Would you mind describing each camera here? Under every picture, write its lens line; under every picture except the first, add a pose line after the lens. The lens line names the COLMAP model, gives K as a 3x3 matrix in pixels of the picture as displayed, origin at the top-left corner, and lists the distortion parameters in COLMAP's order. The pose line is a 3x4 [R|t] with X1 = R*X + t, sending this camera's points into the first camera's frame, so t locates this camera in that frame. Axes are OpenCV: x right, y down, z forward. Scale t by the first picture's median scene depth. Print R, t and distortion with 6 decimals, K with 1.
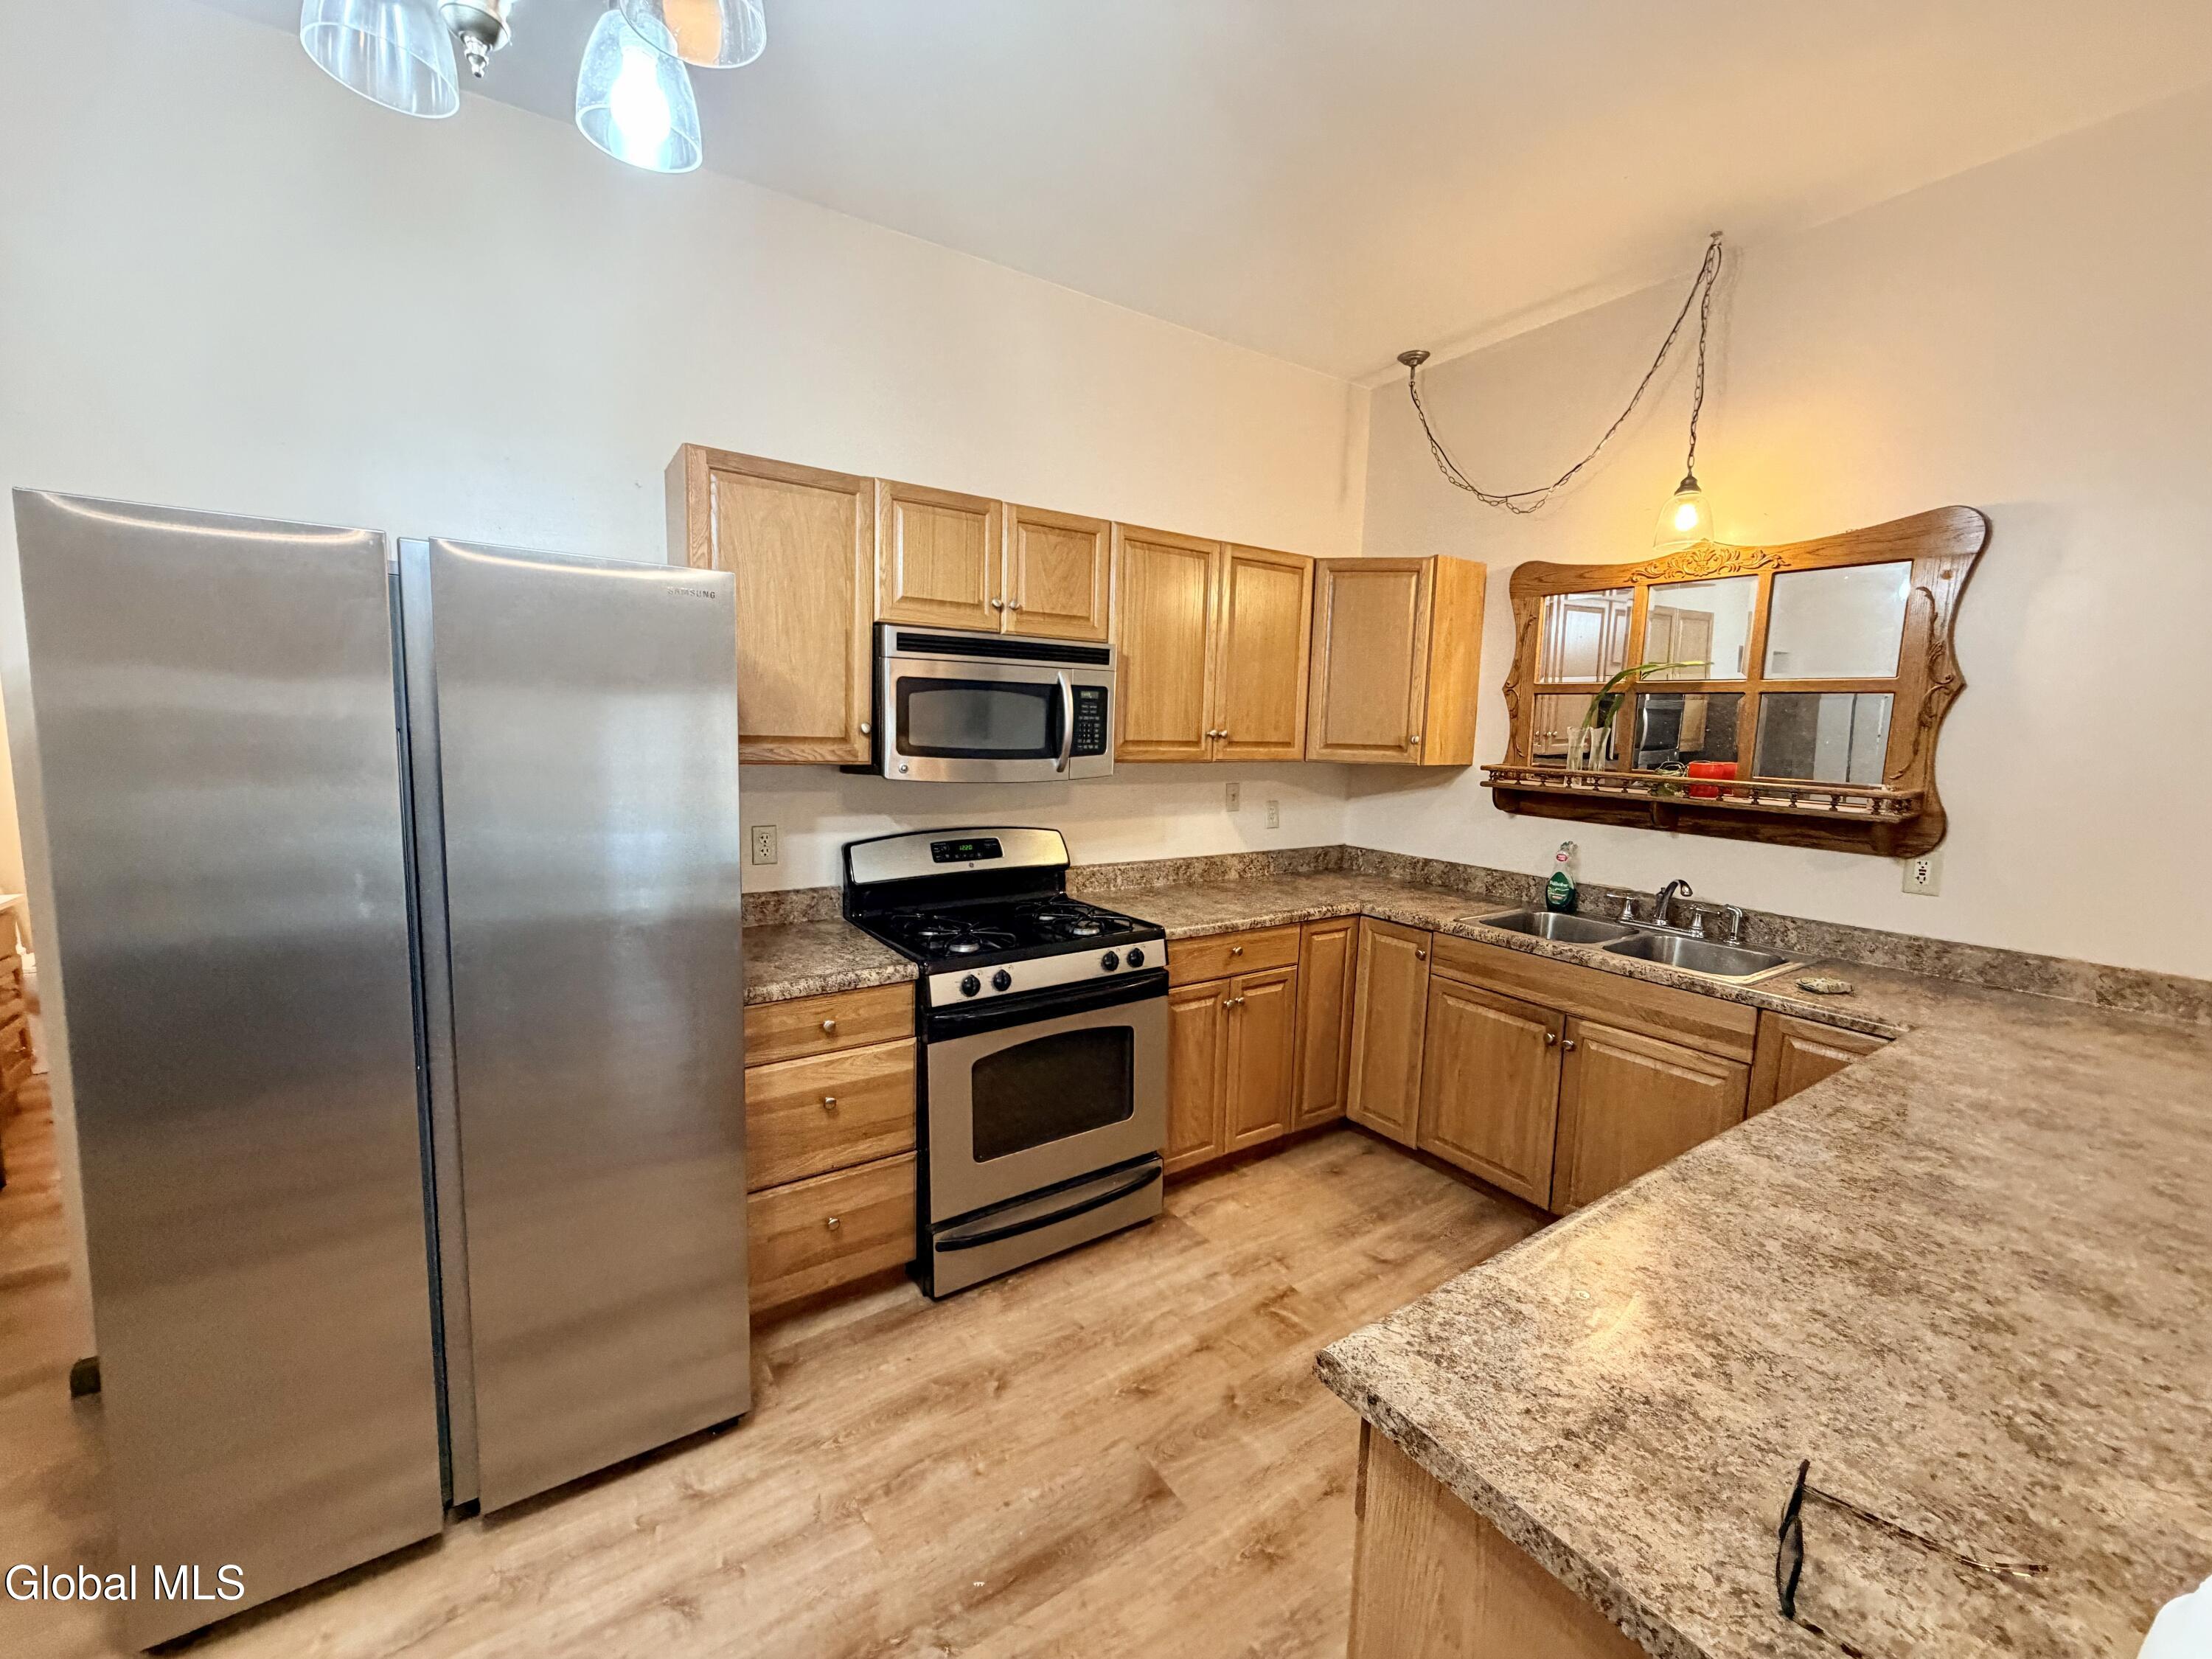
lens RADIAL K [[876.9, 0, 1096.7], [0, 876.9, 829.0], [0, 0, 1]] dist [0.000178, 0.000015]
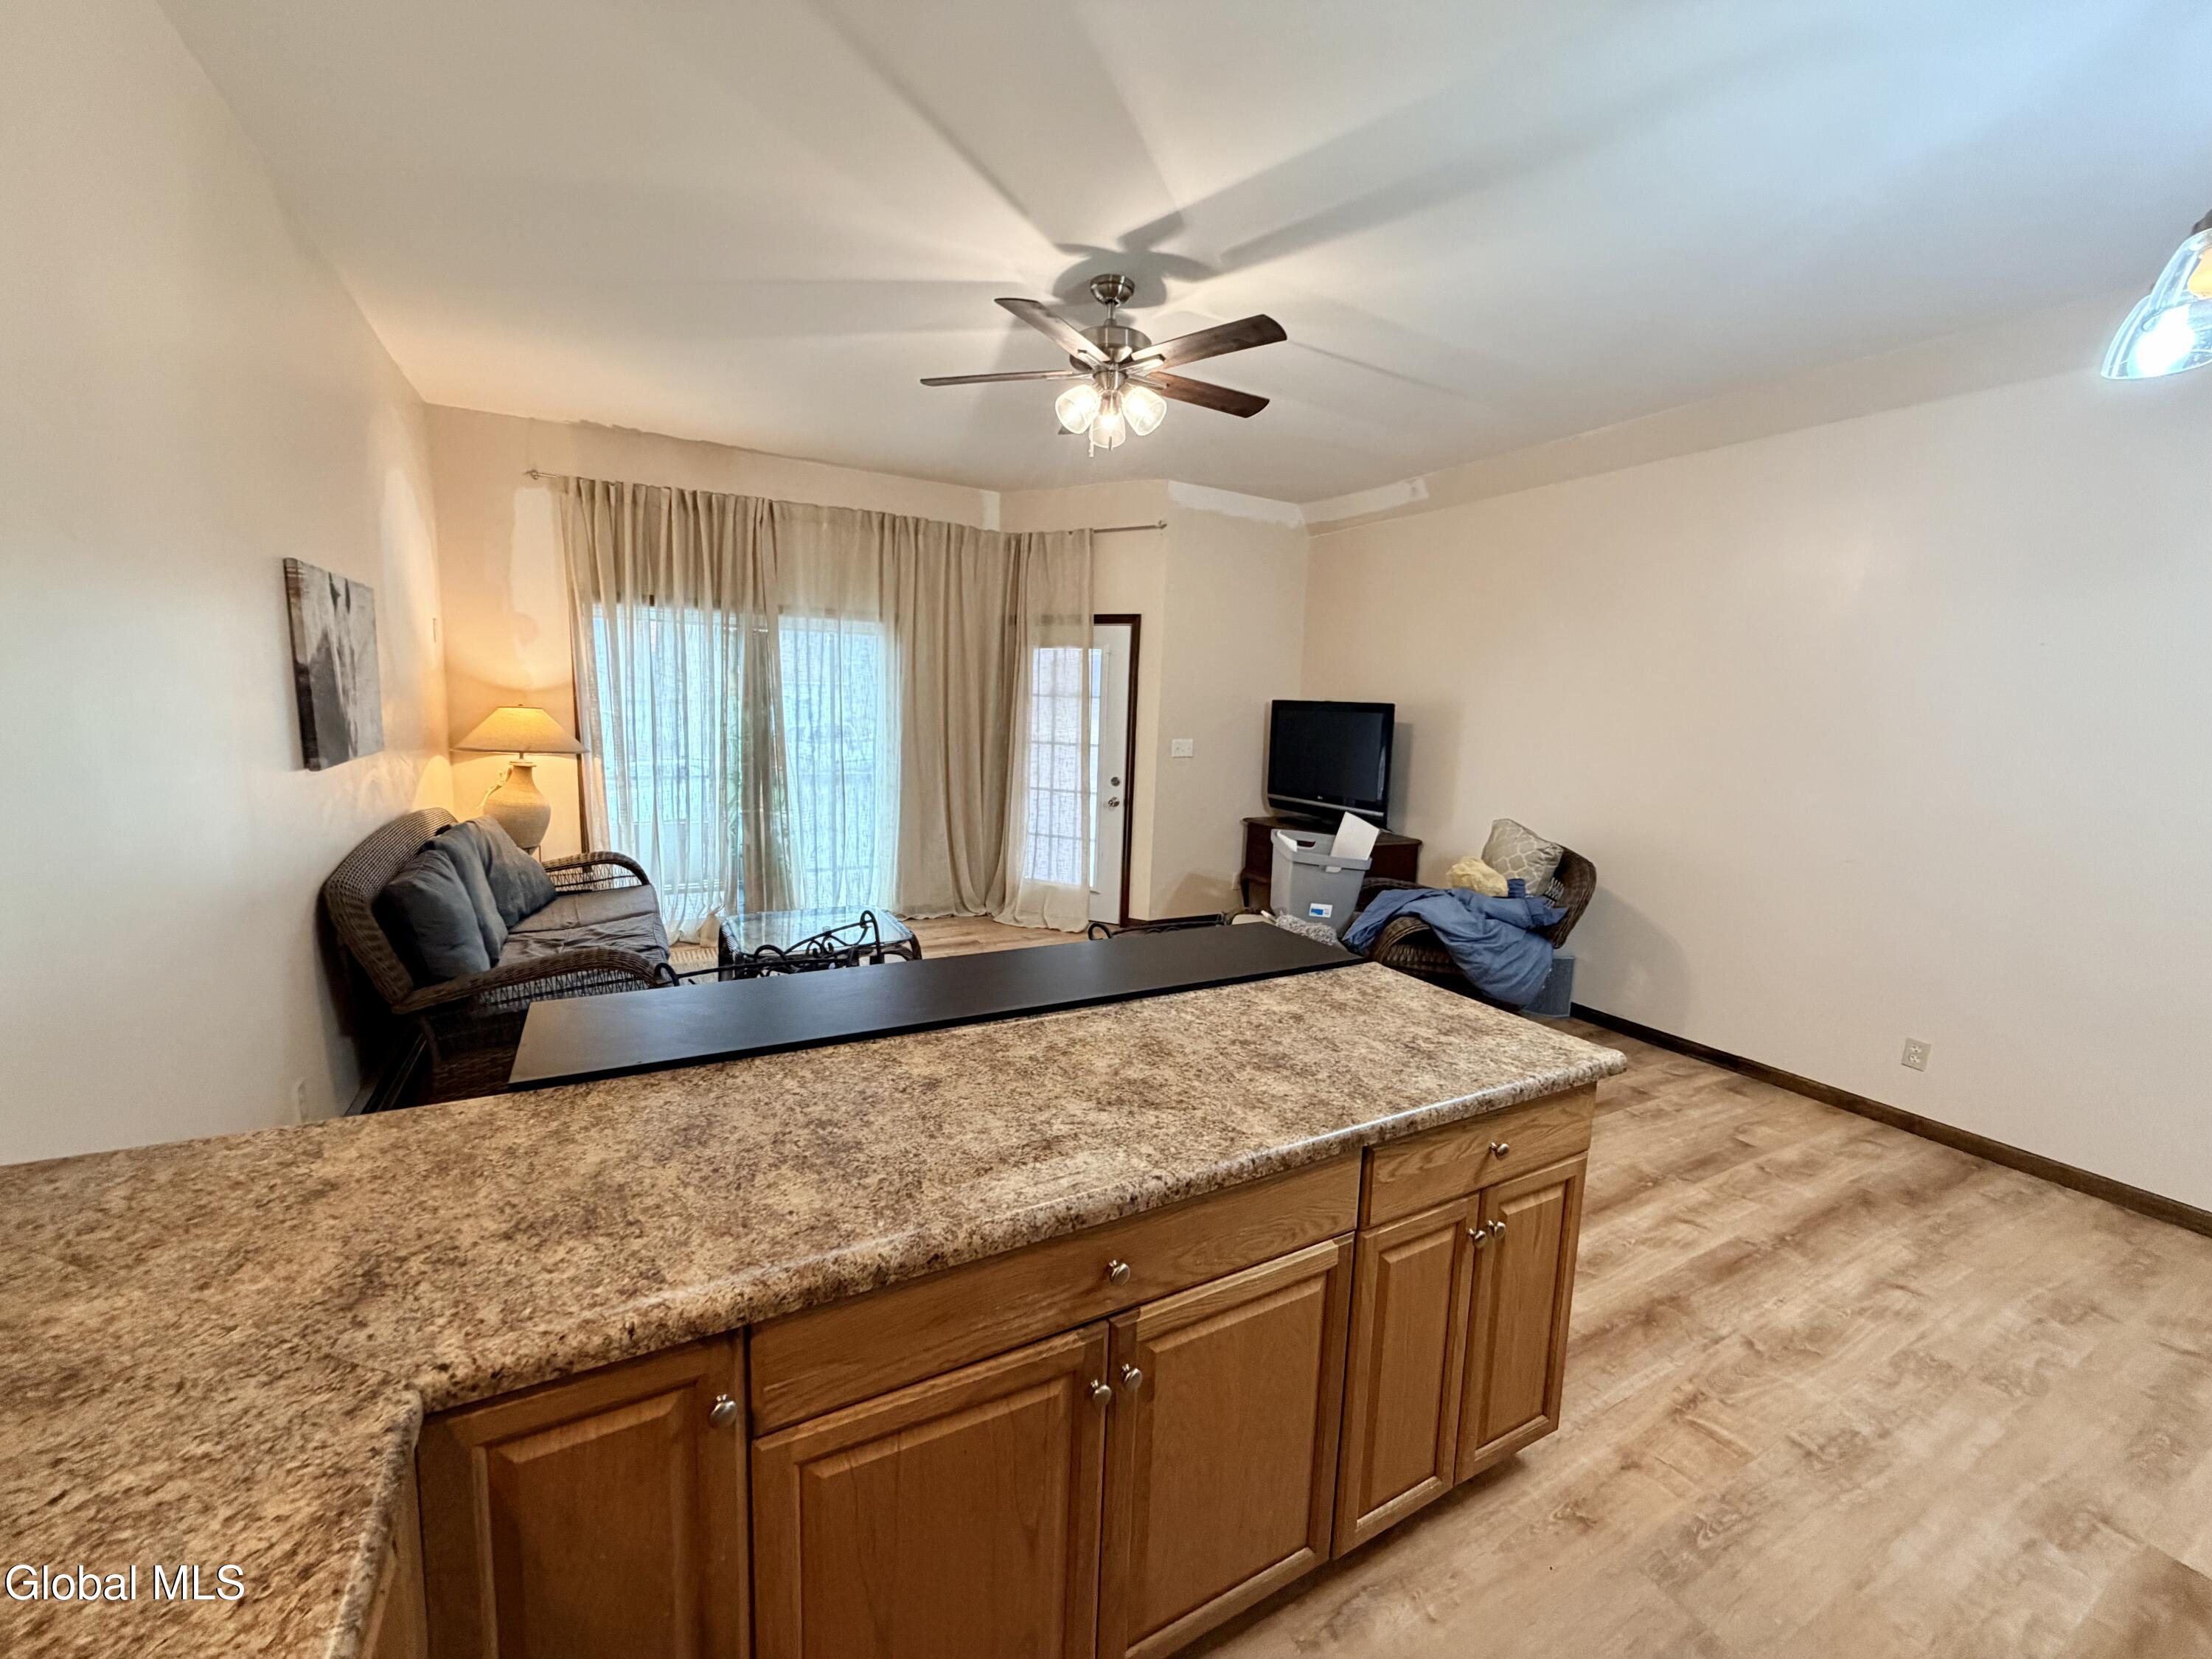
lens RADIAL K [[876.9, 0, 1096.7], [0, 876.9, 829.0], [0, 0, 1]] dist [0.000178, 0.000015]
pose [[-0.994037, -0.069106, 0.084355, 0.402401], [-0.045158, 0.964981, 0.258403, -0.105506], [-0.099258, 0.253053, -0.962347, 0.893742]]
